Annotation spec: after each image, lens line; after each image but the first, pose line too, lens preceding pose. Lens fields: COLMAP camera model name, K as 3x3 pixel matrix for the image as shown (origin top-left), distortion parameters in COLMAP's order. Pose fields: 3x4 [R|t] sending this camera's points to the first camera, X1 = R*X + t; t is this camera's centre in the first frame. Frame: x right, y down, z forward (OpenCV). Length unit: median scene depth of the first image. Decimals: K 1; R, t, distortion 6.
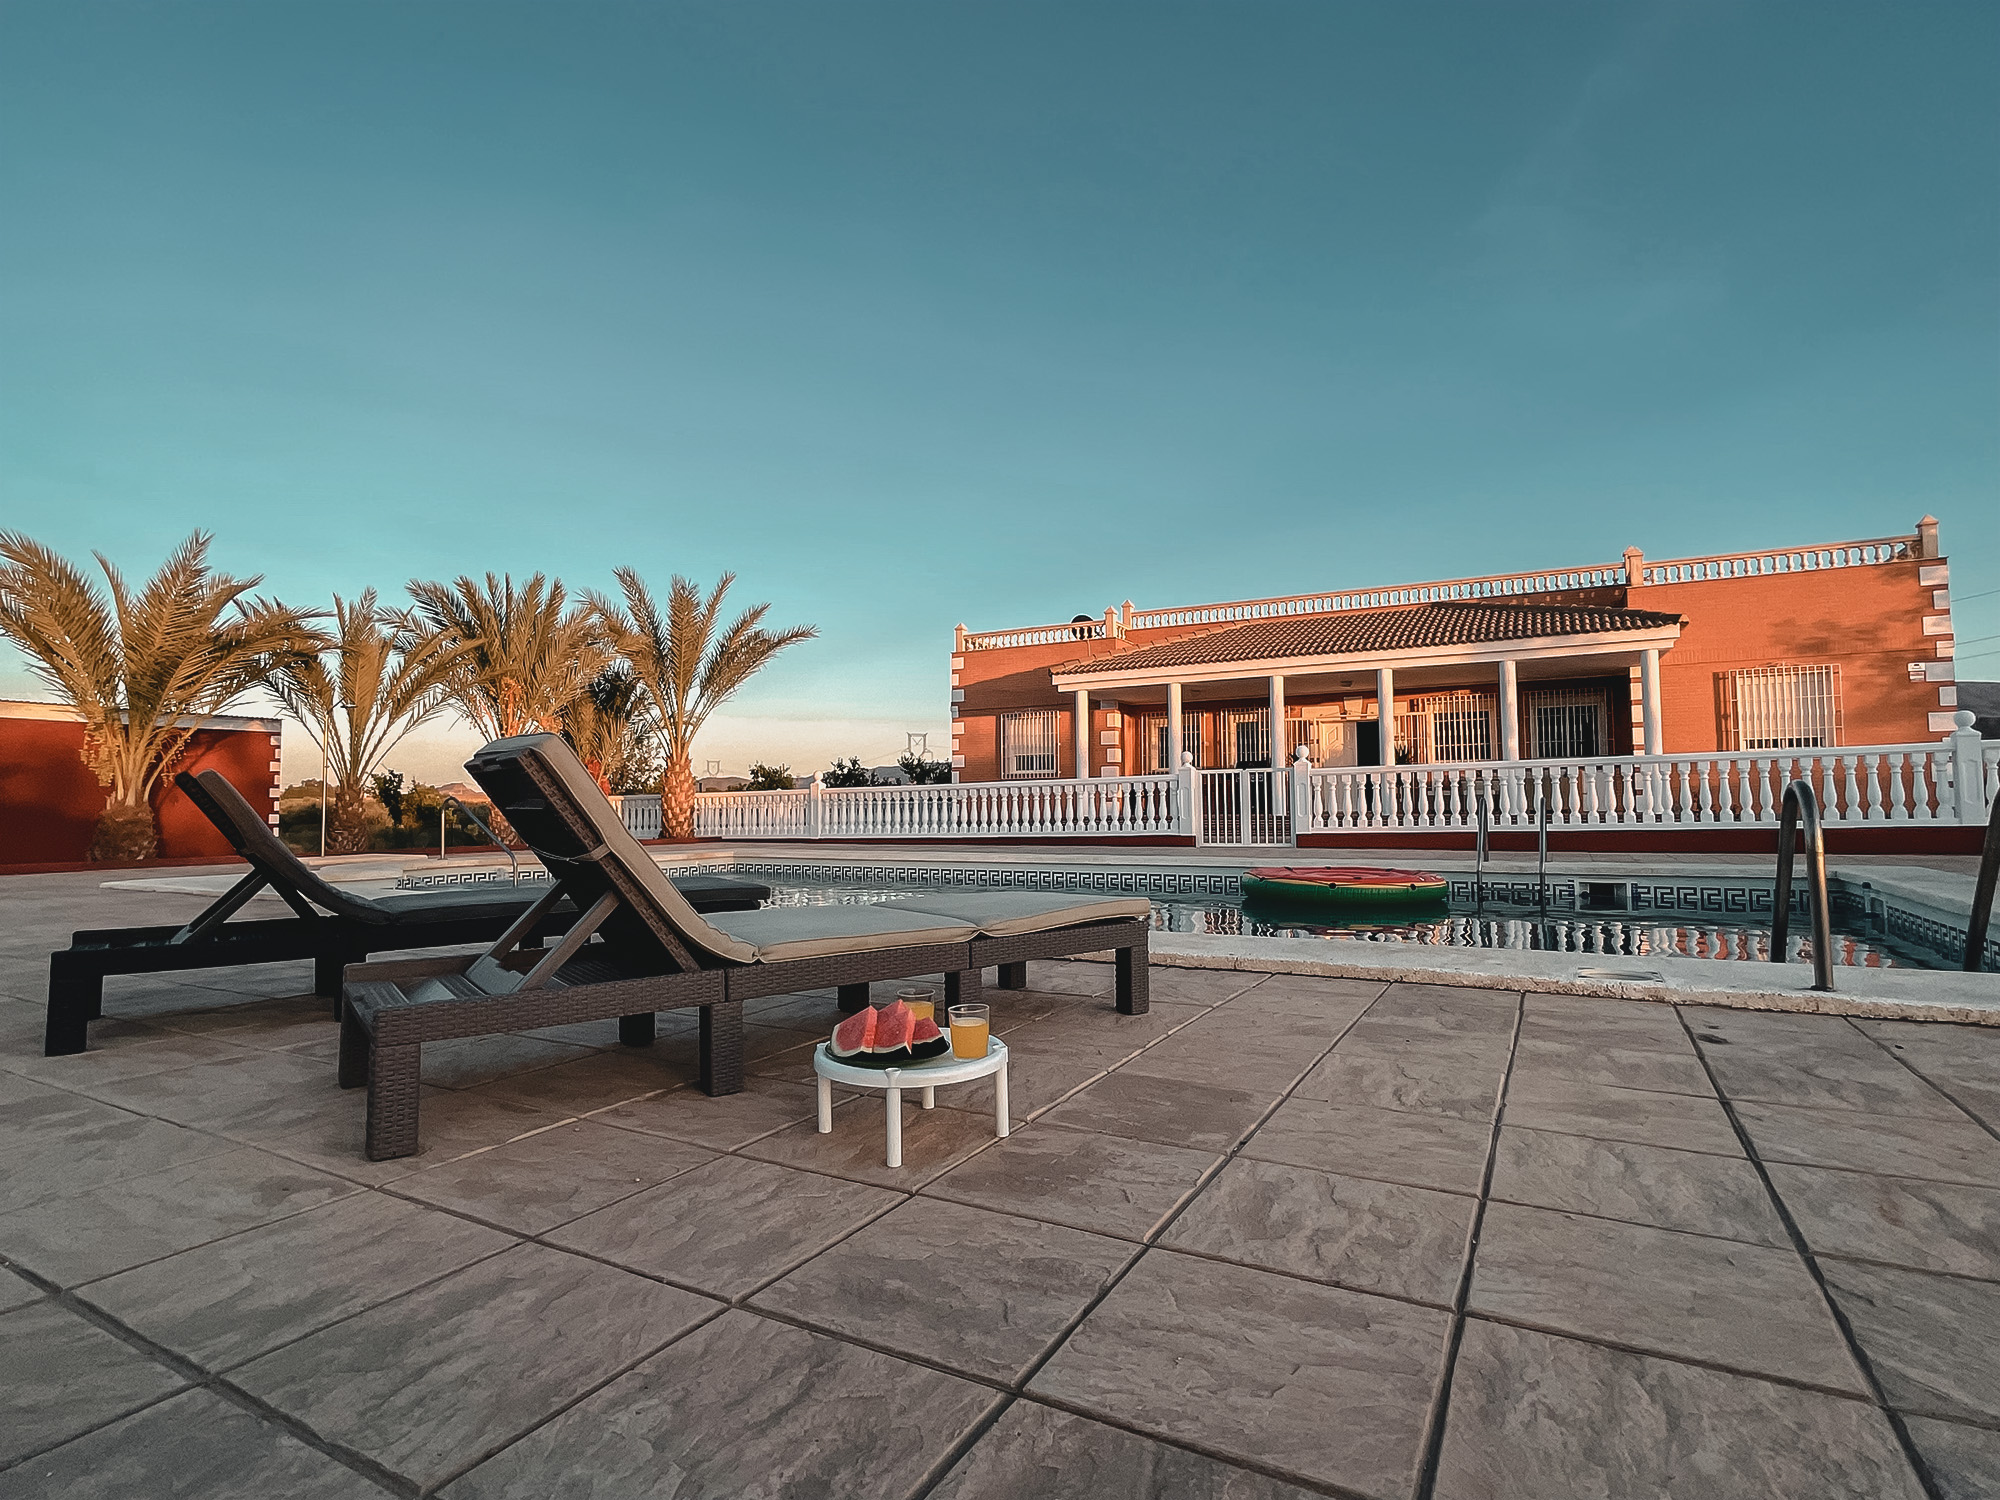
lens RADIAL K [[1009.6, 0, 993.6], [0, 1009.6, 762.5], [0, 0, 1]] dist [-0.011457, 0.002955]
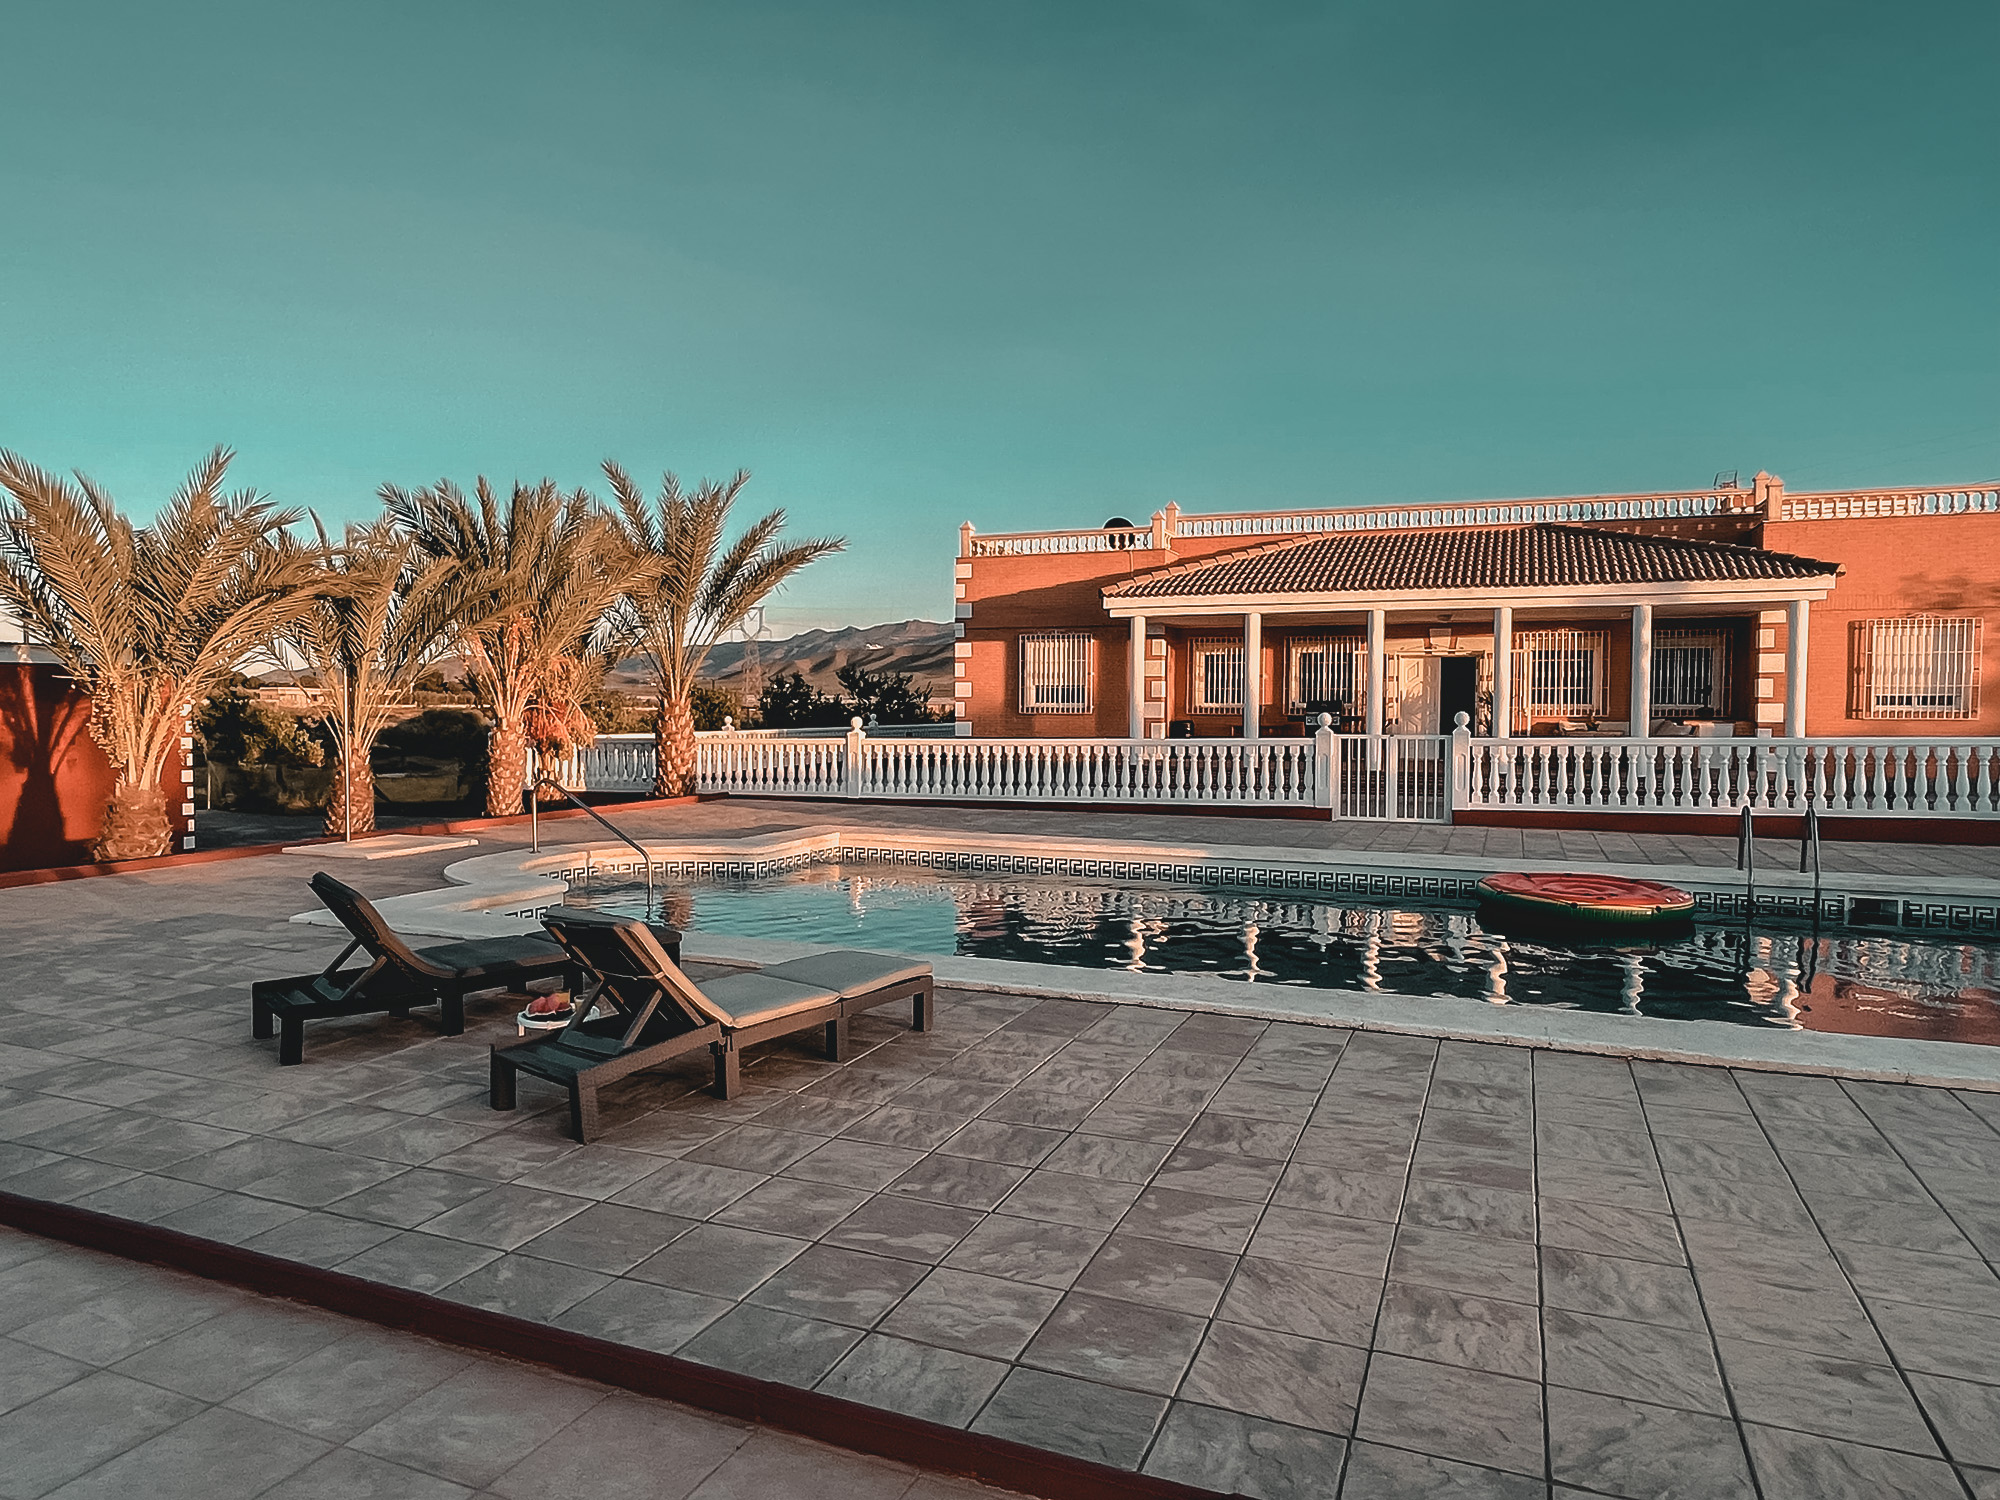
lens RADIAL K [[1257.1, 0, 977.7], [0, 1257.1, 759.2], [0, 0, 1]] dist [-0.016407, 0.004510]
pose [[0.993938, 0.005875, 0.109783, -0.189861], [-0.015939, 0.995722, 0.091013, -0.053868], [-0.108778, -0.092211, 0.989780, -0.046987]]
